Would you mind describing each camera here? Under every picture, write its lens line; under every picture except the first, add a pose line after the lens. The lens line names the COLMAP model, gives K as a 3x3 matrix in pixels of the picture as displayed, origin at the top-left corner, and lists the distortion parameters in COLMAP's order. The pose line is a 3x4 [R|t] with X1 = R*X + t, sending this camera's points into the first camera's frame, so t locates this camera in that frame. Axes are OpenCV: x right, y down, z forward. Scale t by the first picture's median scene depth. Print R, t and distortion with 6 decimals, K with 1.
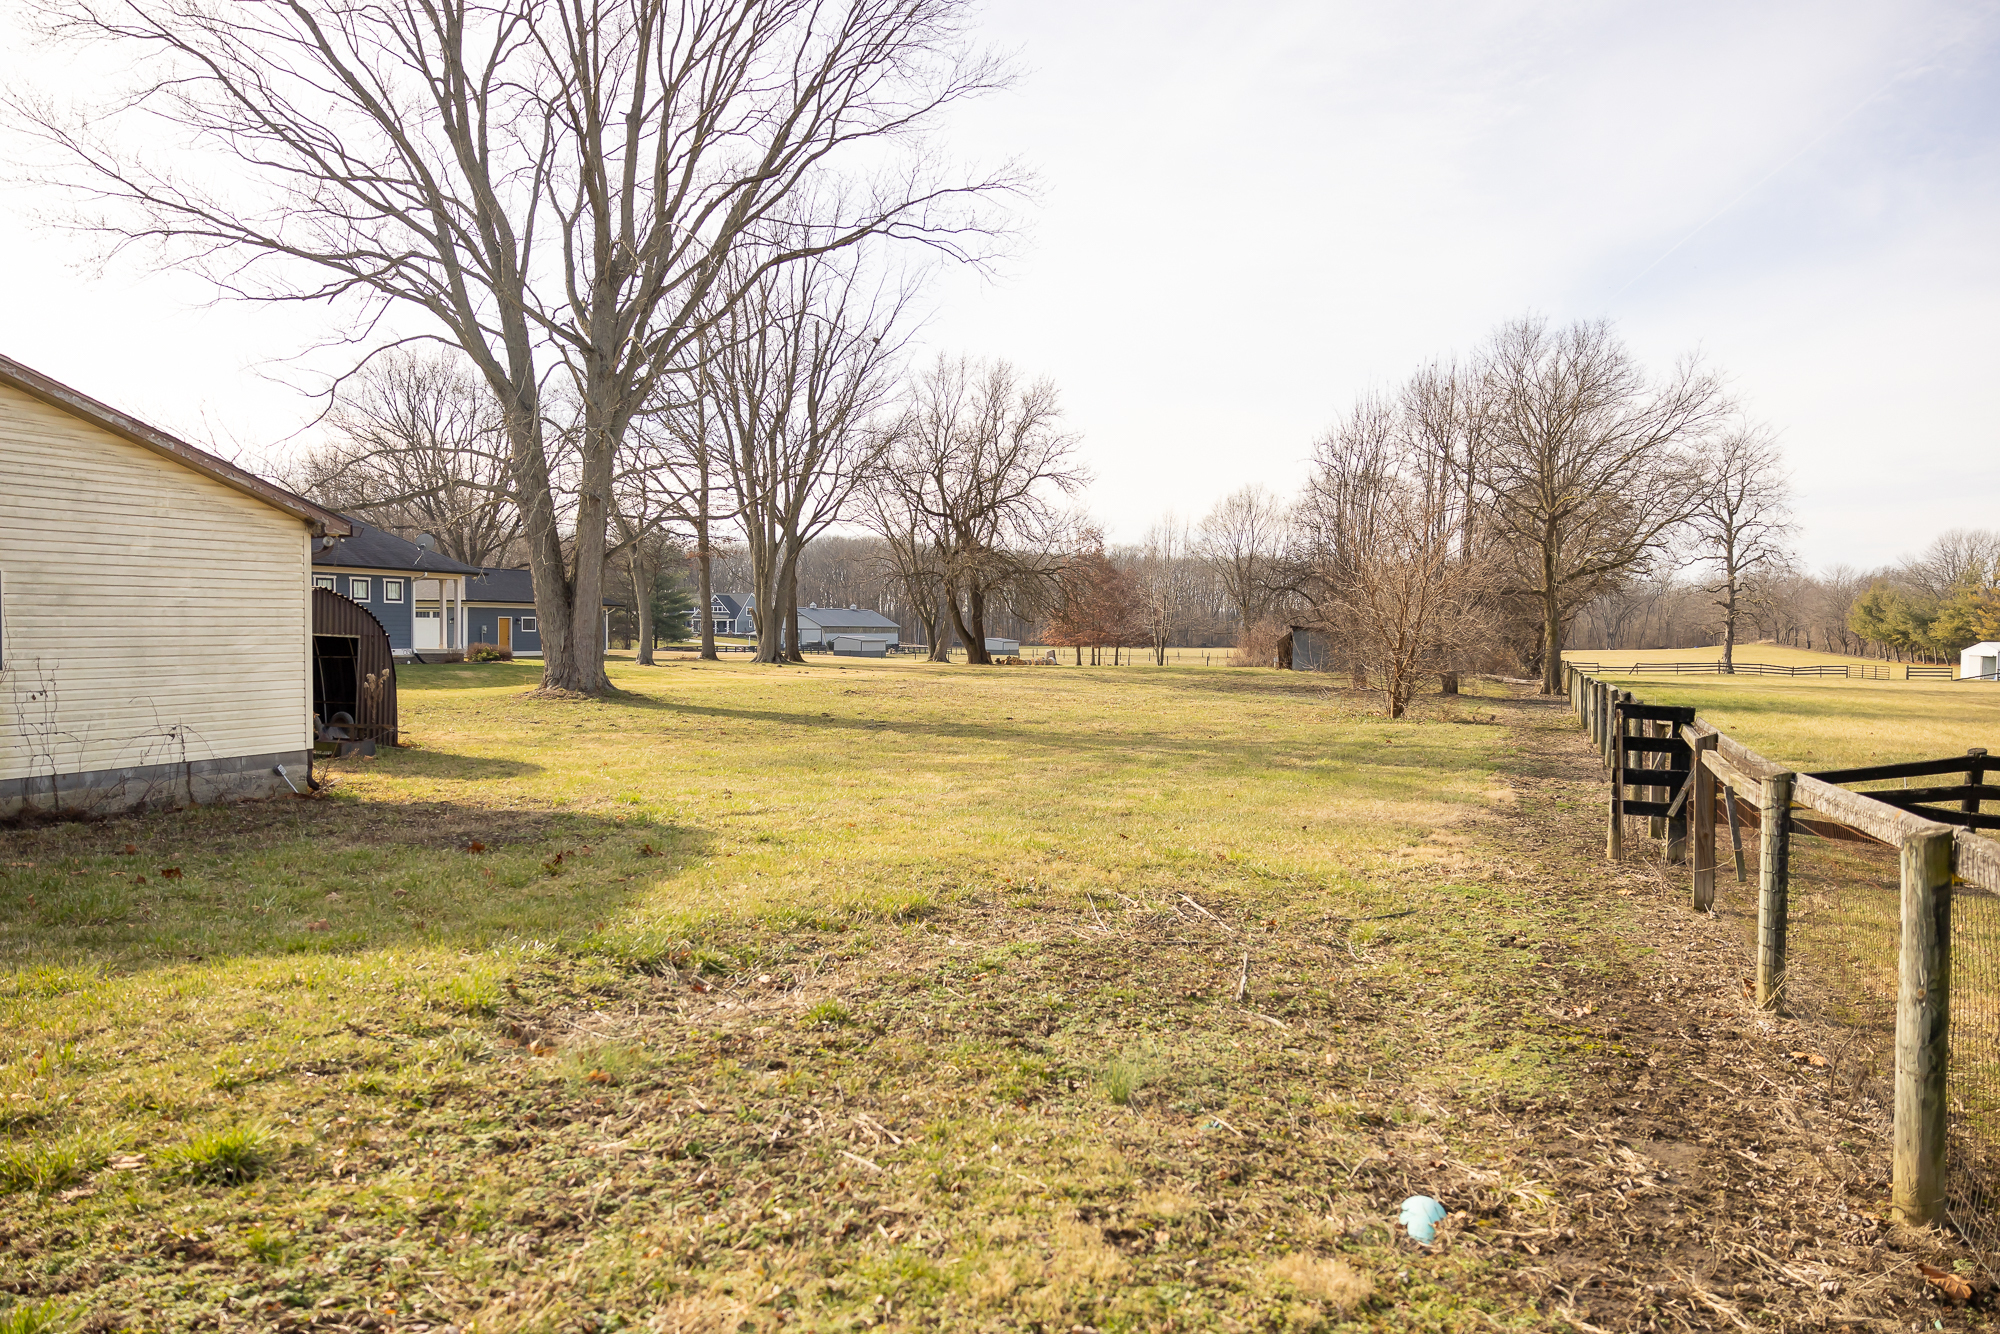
lens RADIAL K [[1330.0, 0, 1001.9], [0, 1330.0, 670.0], [0, 0, 1]] dist [0.001732, 0.003329]
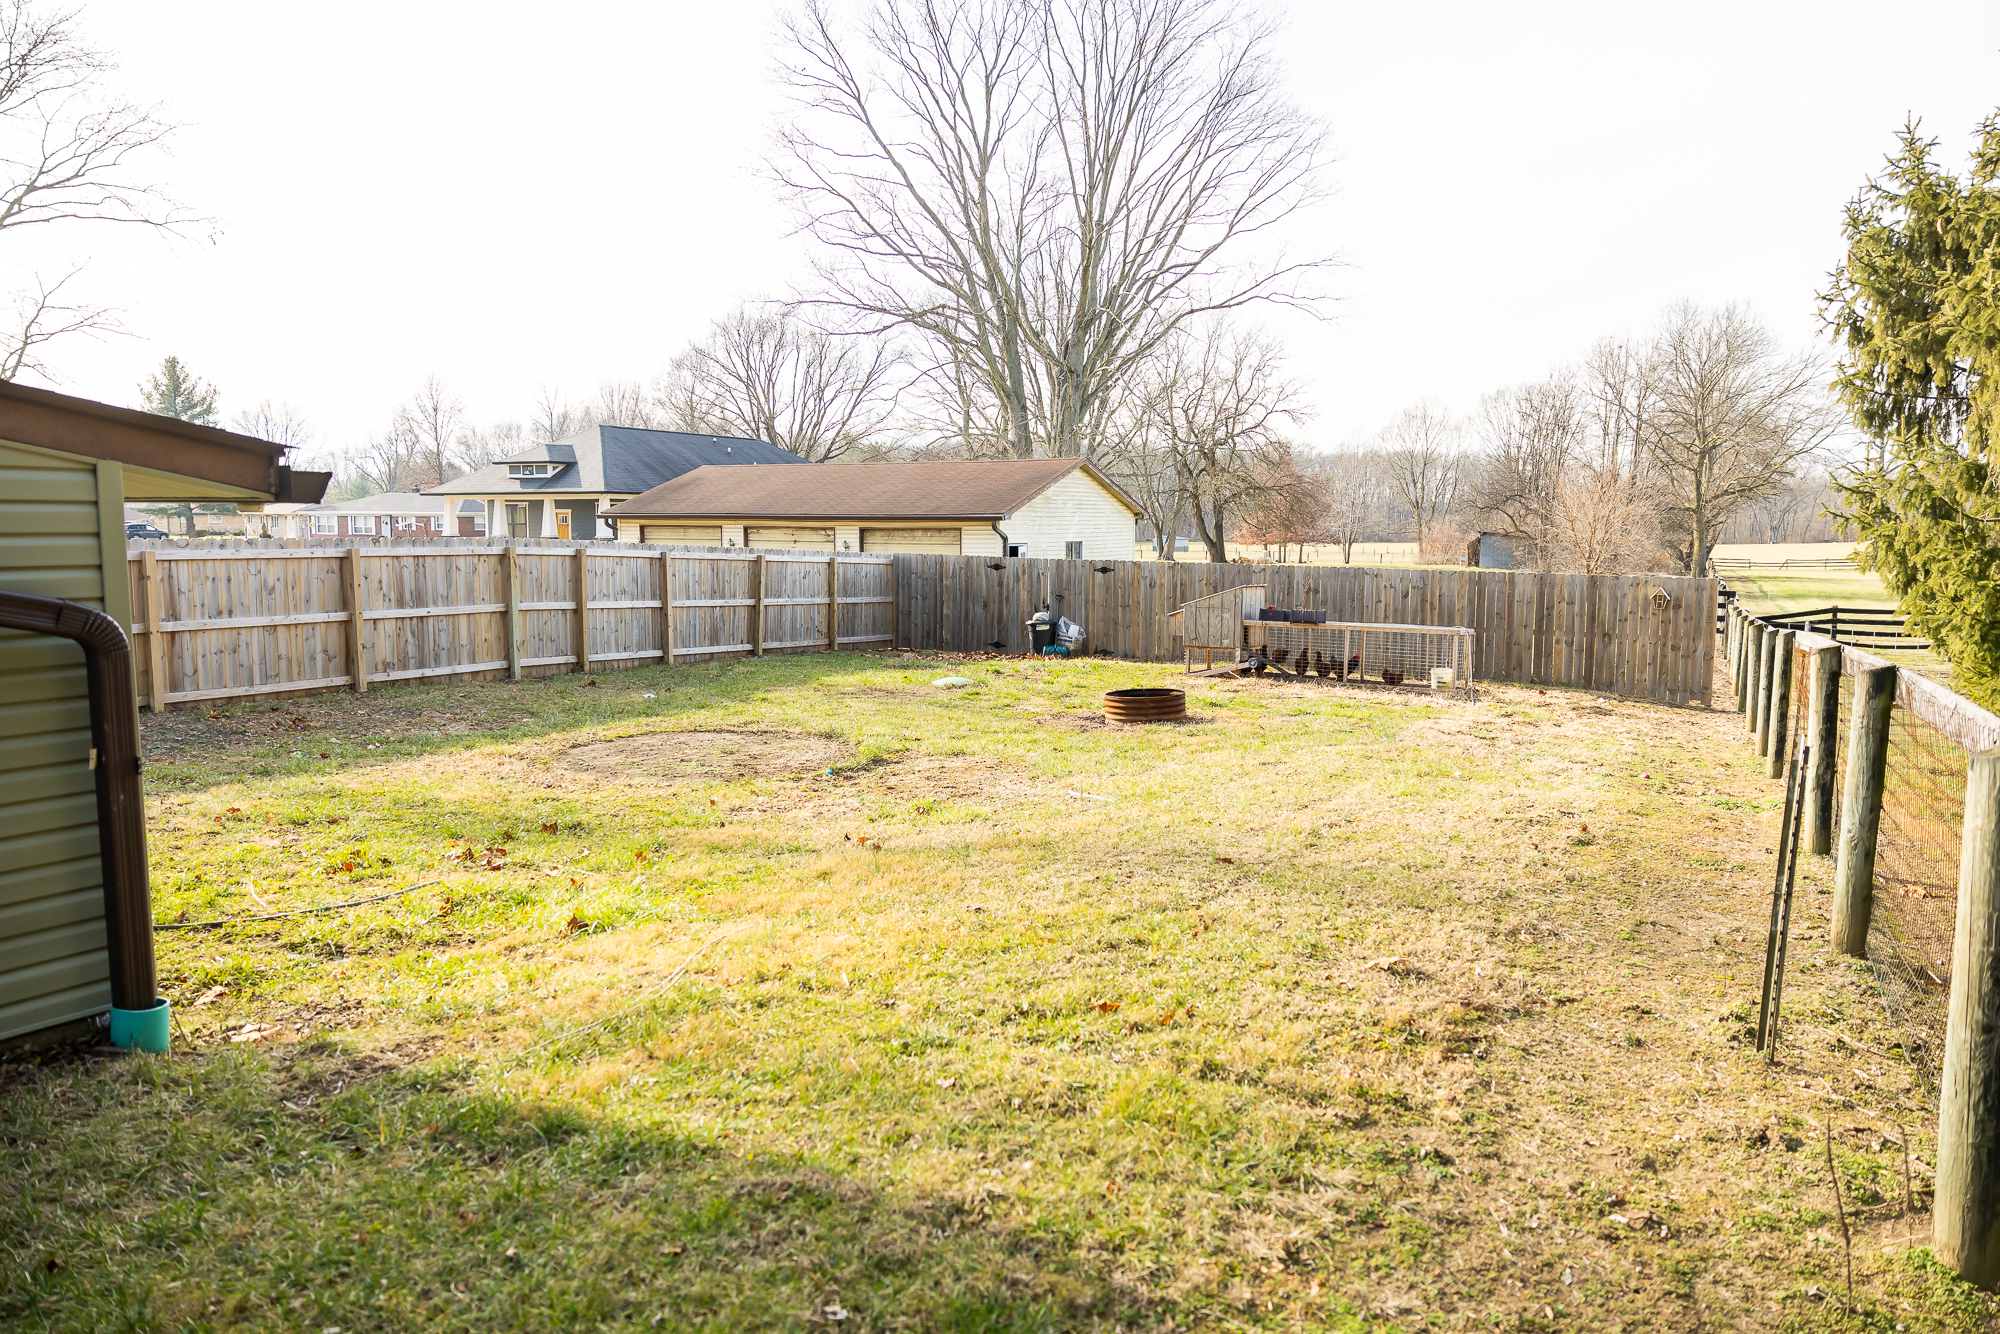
lens RADIAL K [[1330.0, 0, 1001.9], [0, 1330.0, 670.0], [0, 0, 1]] dist [0.001732, 0.003329]
pose [[0.995289, 0.006191, -0.096750, -0.105762], [0.001512, 0.996846, 0.079340, -0.004226], [0.096936, -0.079113, 0.992141, -0.280385]]
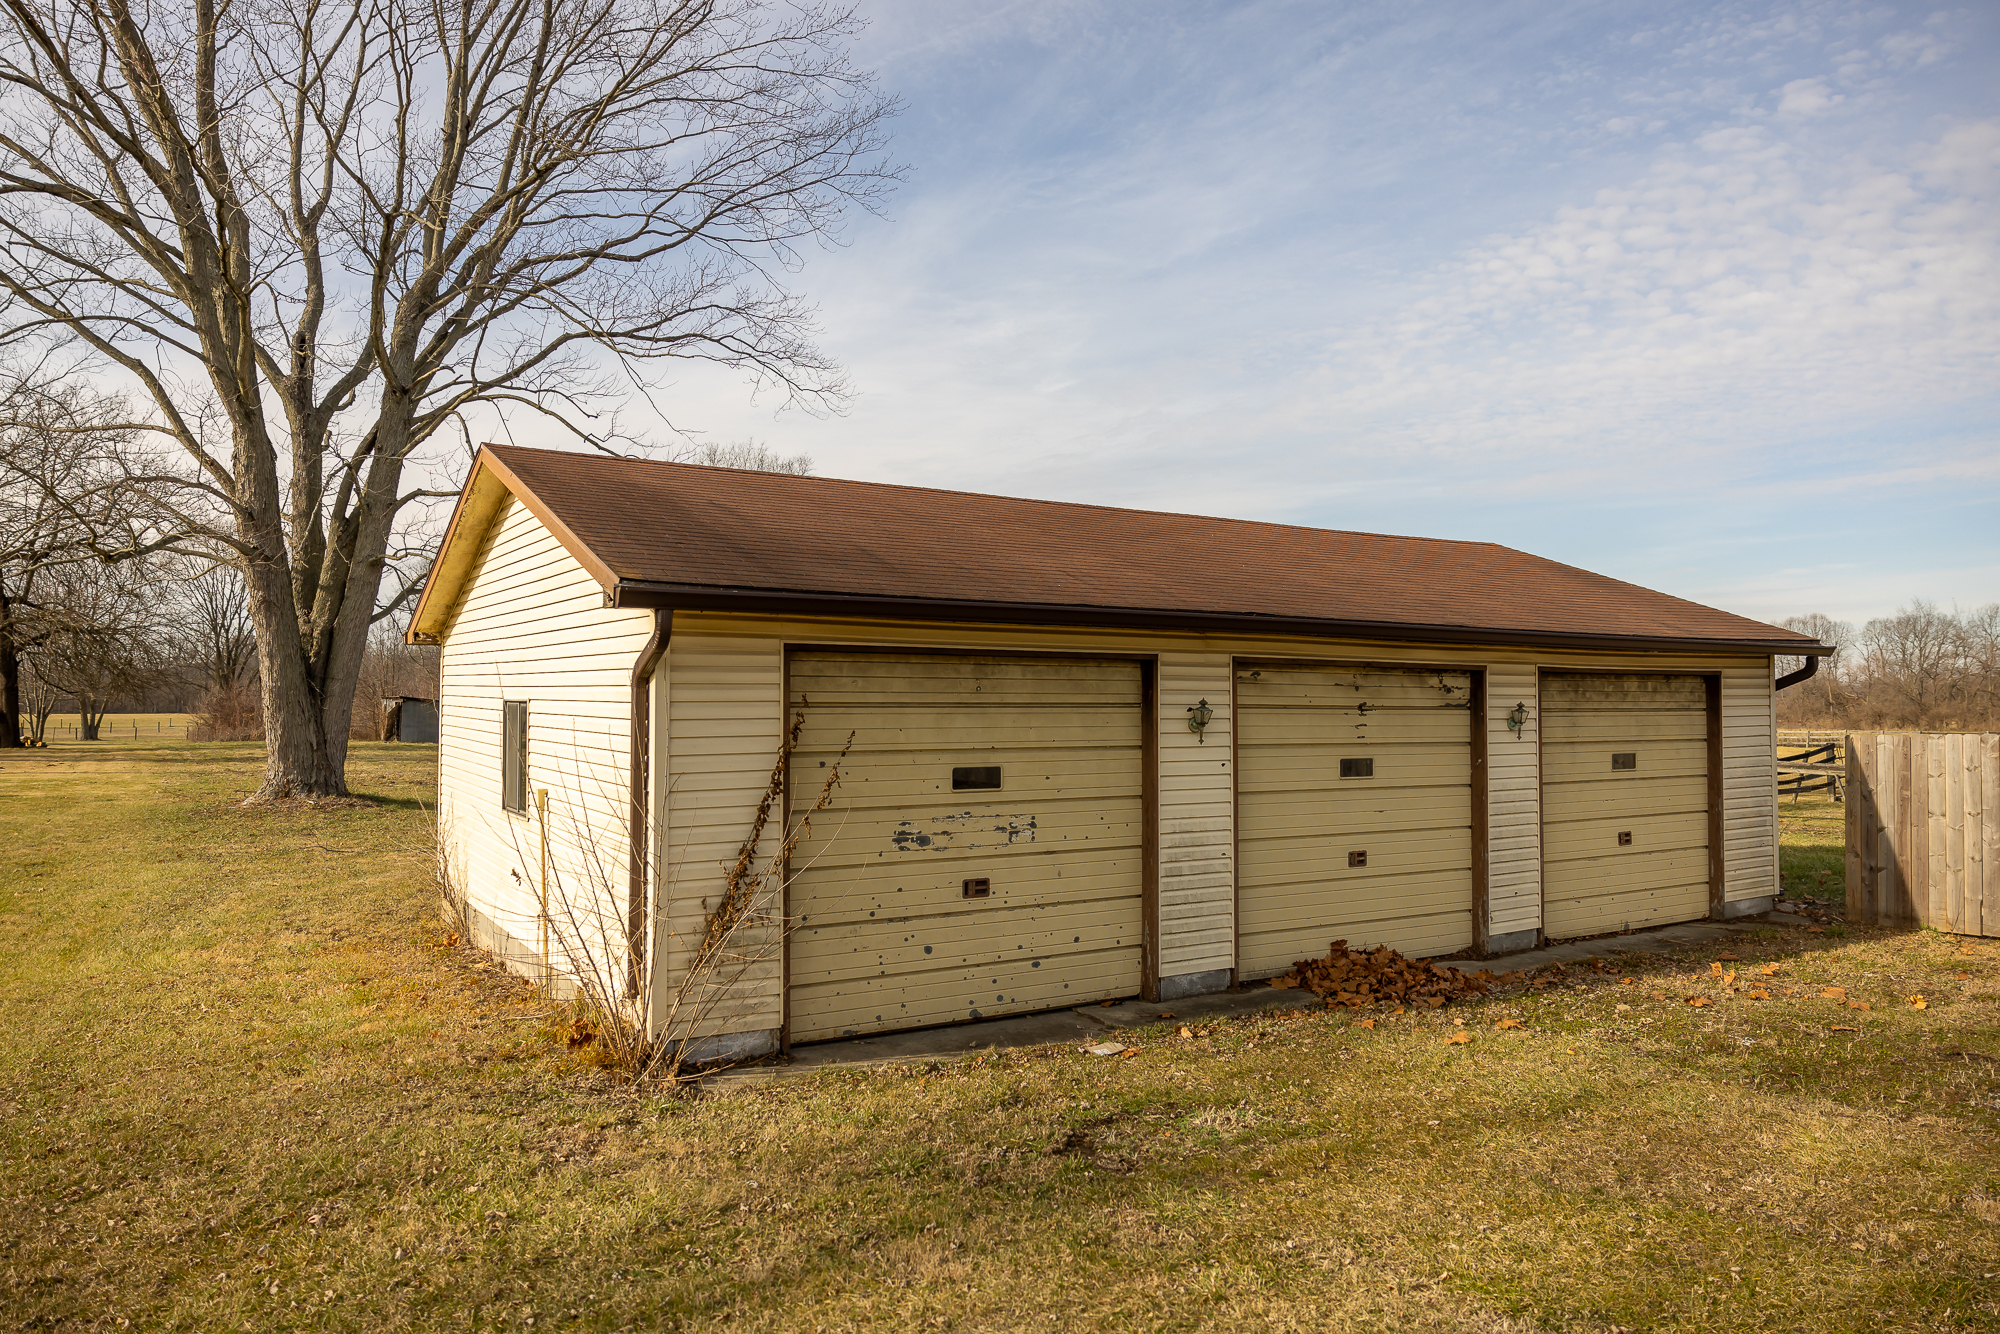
lens RADIAL K [[1344.9, 0, 1003.6], [0, 1344.9, 668.5], [0, 0, 1]] dist [0.002681, 0.004203]
pose [[0.552974, 0.012720, 0.833102, -0.357223], [0.027939, 0.999038, -0.033799, -0.012163], [-0.832730, 0.041966, 0.552086, 0.098163]]
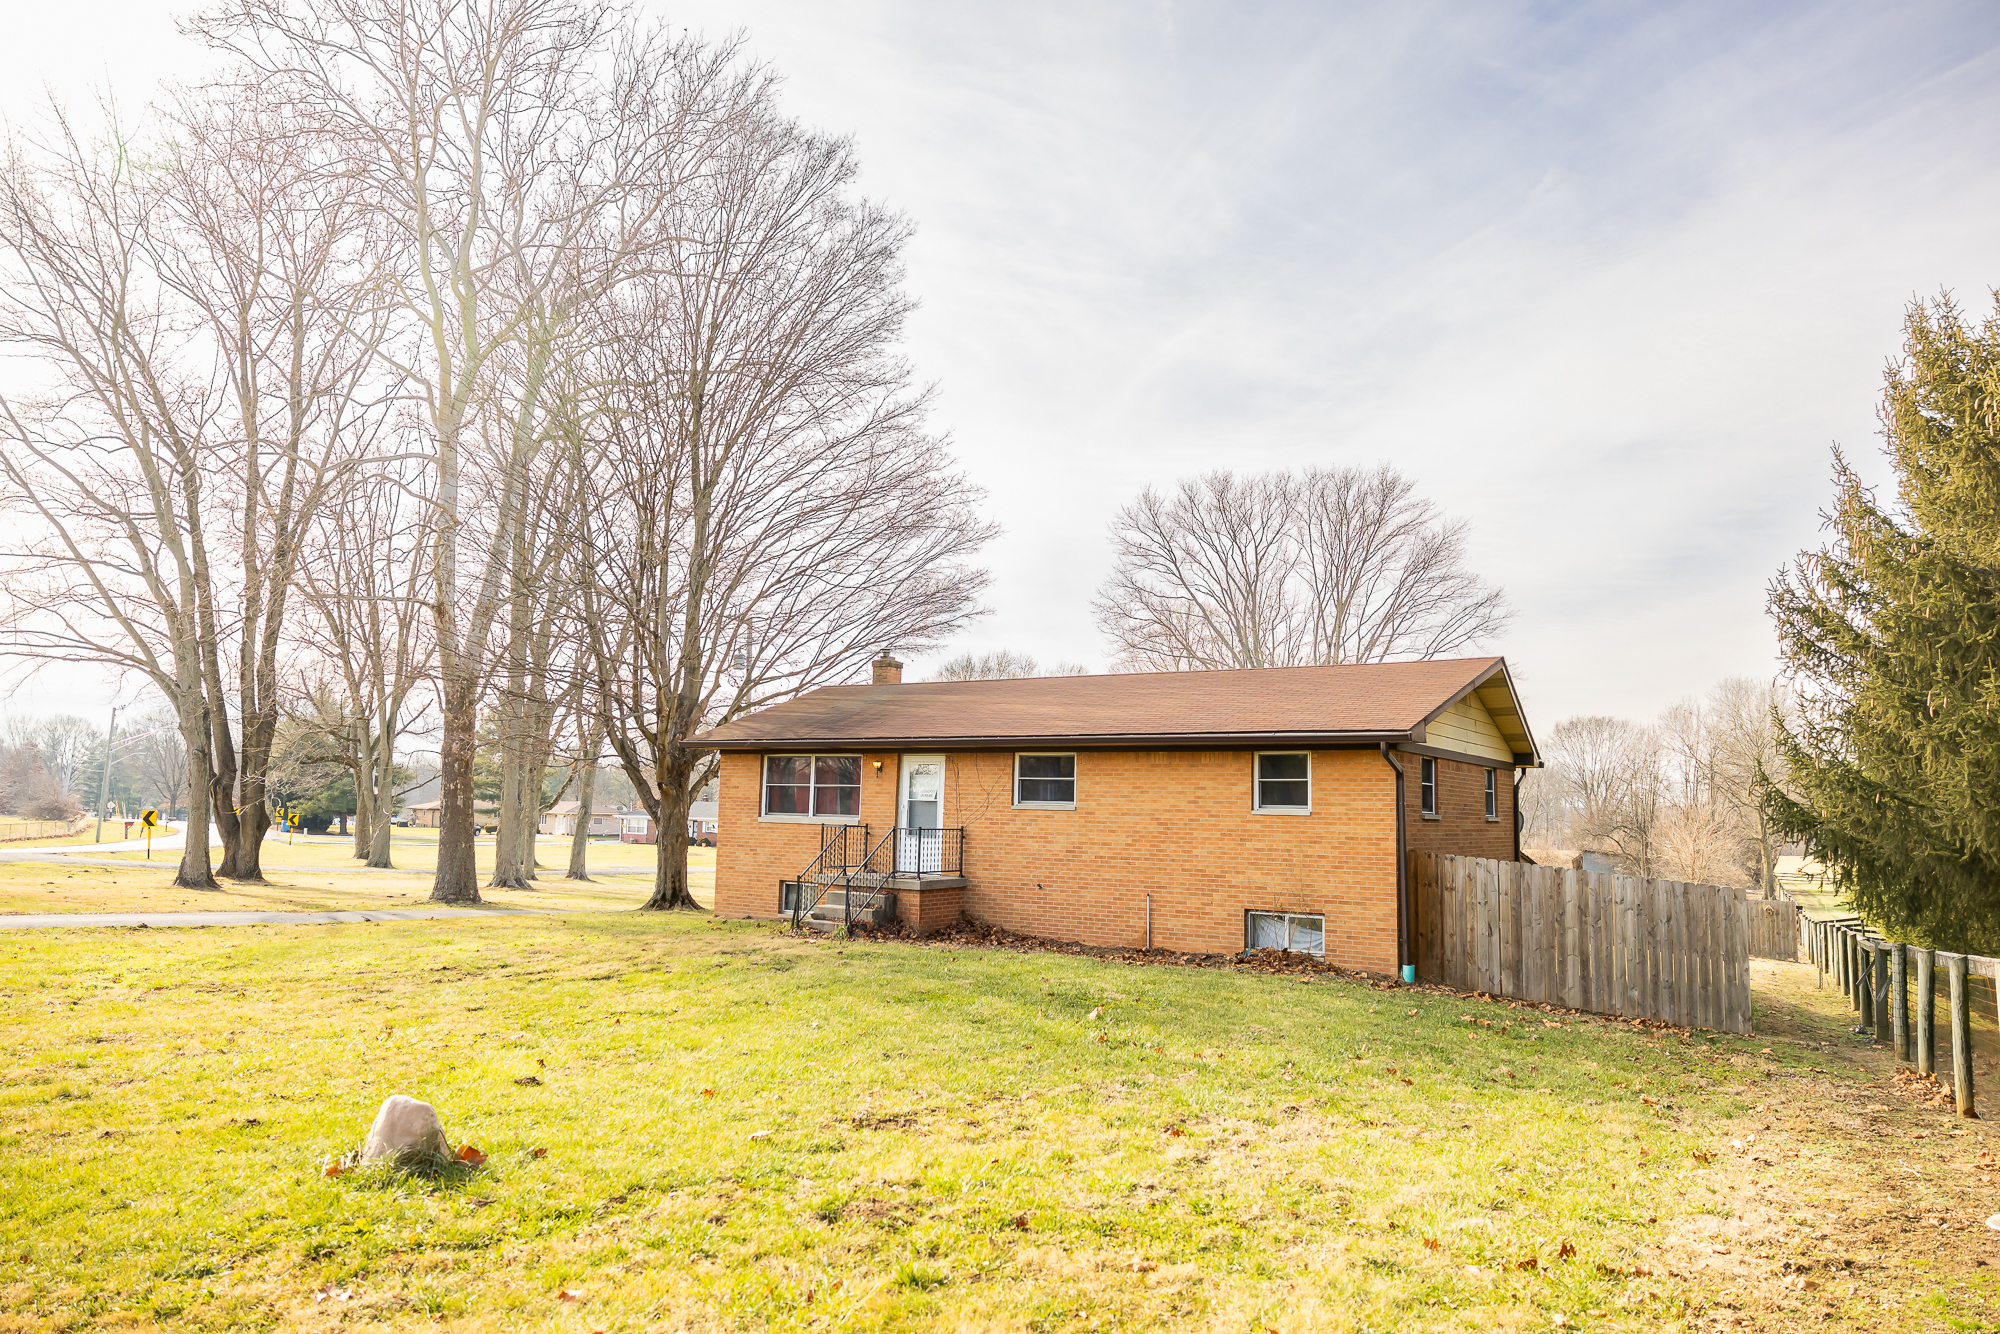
lens RADIAL K [[1344.9, 0, 1003.6], [0, 1344.9, 668.5], [0, 0, 1]] dist [0.002681, 0.004203]
pose [[0.992670, -0.001394, -0.120852, -0.255130], [-0.015608, 0.990082, -0.139623, -0.013831], [0.119848, 0.140486, 0.982802, -0.620966]]
